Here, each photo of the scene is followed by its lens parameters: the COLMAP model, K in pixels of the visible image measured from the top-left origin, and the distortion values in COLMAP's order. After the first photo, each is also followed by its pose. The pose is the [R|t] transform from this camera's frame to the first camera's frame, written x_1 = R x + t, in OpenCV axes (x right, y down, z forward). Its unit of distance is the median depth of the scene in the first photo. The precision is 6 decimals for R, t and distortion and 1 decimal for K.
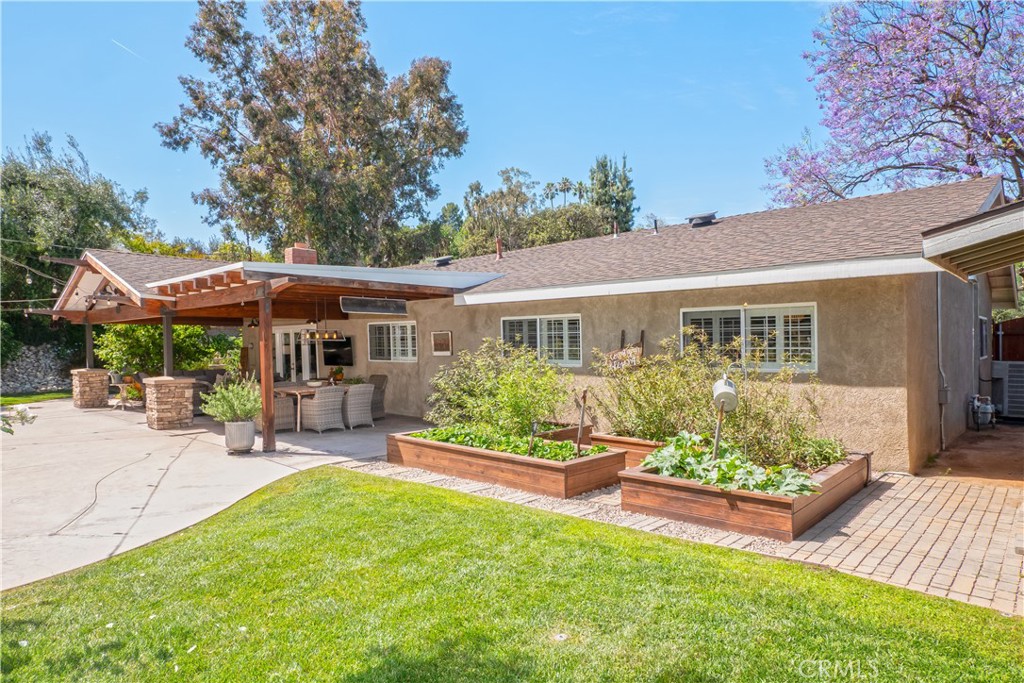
lens RADIAL K [[592.0, 0, 511.1], [0, 592.0, 350.6], [0, 0, 1]] dist [0.002791, -0.000397]
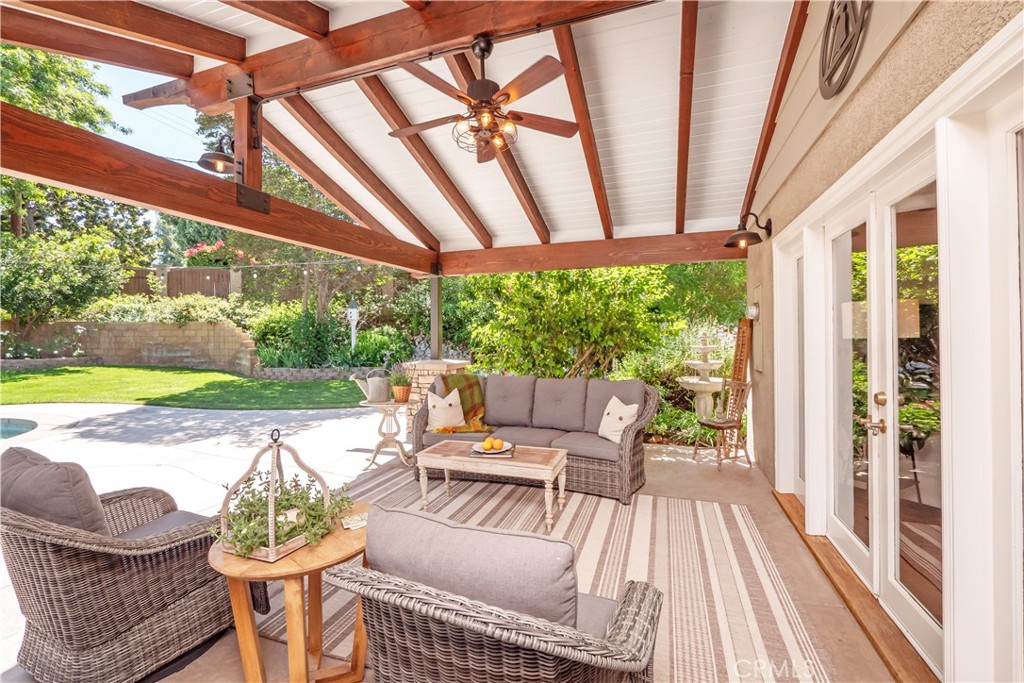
lens RADIAL K [[434.4, 0, 509.3], [0, 434.4, 335.6], [0, 0, 1]] dist [0.000694, 0.000140]
pose [[0.395526, 0.003998, -0.918446, -0.278494], [-0.003005, 0.999991, 0.003059, 0.006383], [0.918450, 0.001550, 0.395534, 0.802625]]
